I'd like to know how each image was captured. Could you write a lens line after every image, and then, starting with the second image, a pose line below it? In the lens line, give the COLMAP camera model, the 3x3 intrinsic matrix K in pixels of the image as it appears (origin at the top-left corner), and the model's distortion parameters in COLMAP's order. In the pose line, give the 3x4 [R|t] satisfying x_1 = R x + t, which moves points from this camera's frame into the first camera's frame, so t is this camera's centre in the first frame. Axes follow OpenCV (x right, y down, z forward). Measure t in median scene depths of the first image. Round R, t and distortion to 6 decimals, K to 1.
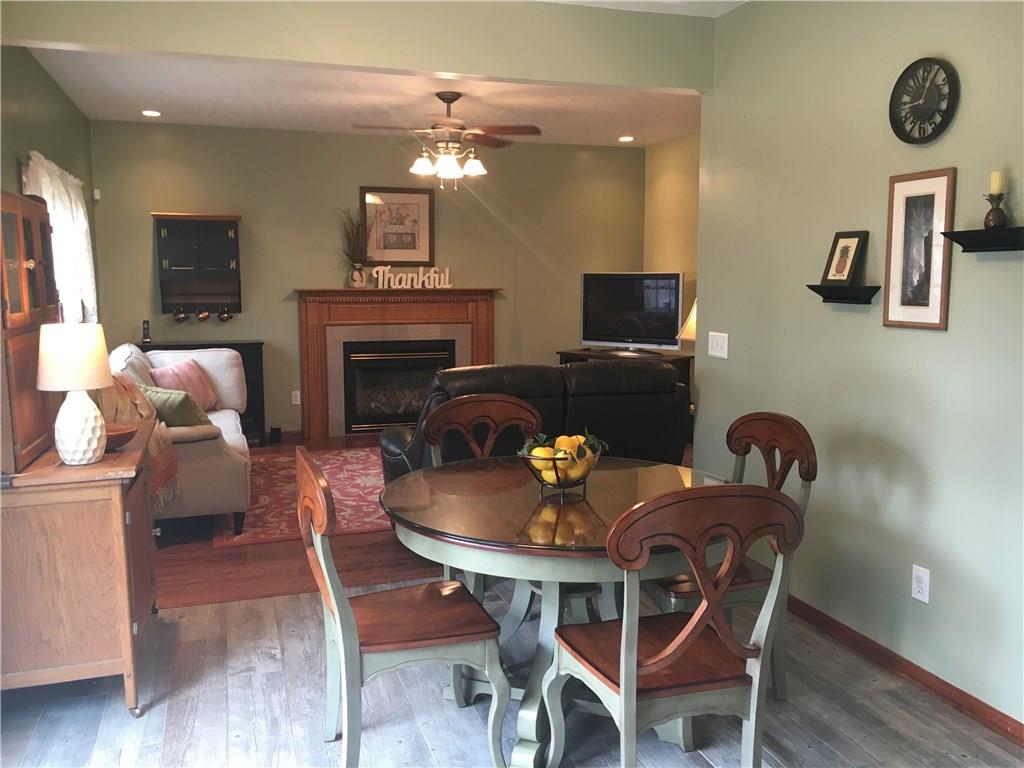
lens RADIAL K [[871.1, 0, 510.4], [0, 871.1, 385.6], [0, 0, 1]] dist [0.021124, -0.002339]
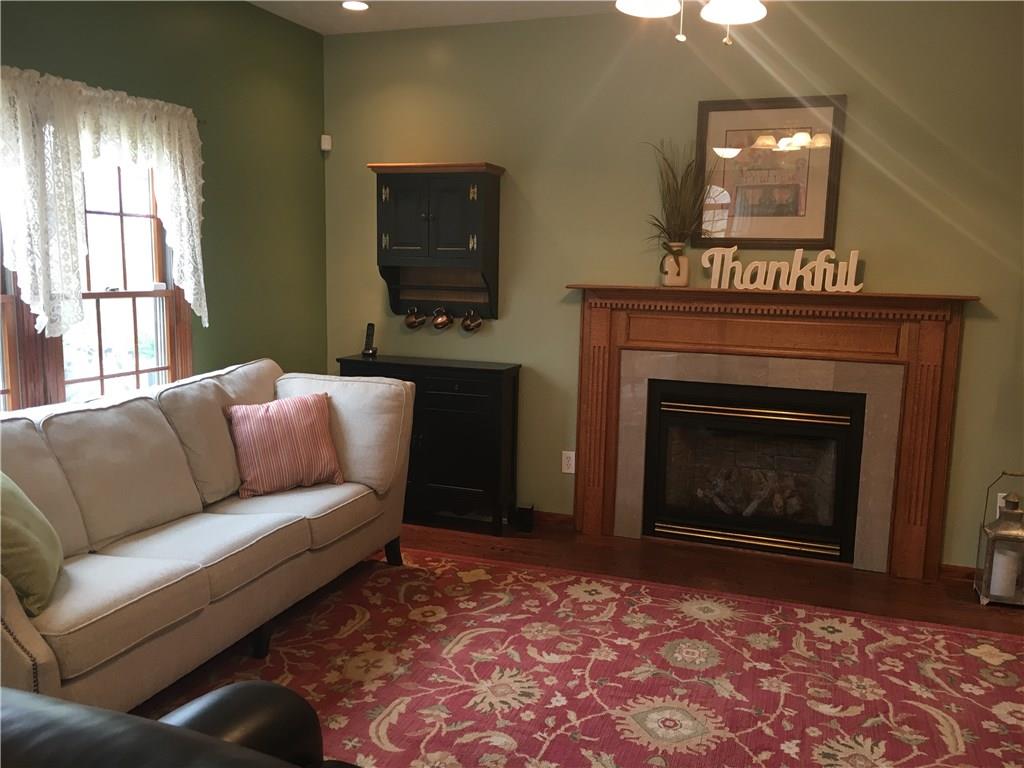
lens RADIAL K [[871.1, 0, 507.9], [0, 871.1, 387.1], [0, 0, 1]] dist [0.021124, -0.002339]
pose [[0.776312, 0.105594, -0.621442, 0.095699], [-0.100865, 0.993975, 0.042892, -0.060513], [0.622227, 0.029384, 0.782285, 0.495166]]
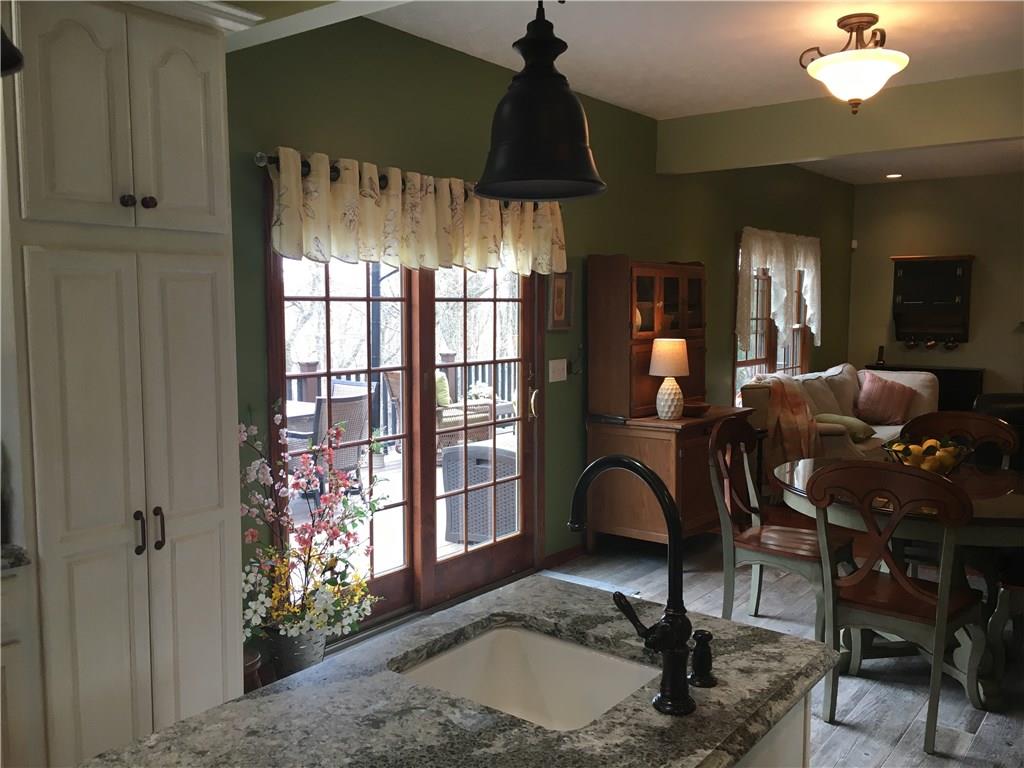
lens RADIAL K [[871.1, 0, 510.7], [0, 871.1, 383.0], [0, 0, 1]] dist [0.021124, -0.002339]
pose [[0.549349, 0.075755, -0.832152, 0.287721], [-0.106767, 0.994083, 0.020013, 0.006182], [0.828744, 0.077853, 0.554186, -0.079743]]
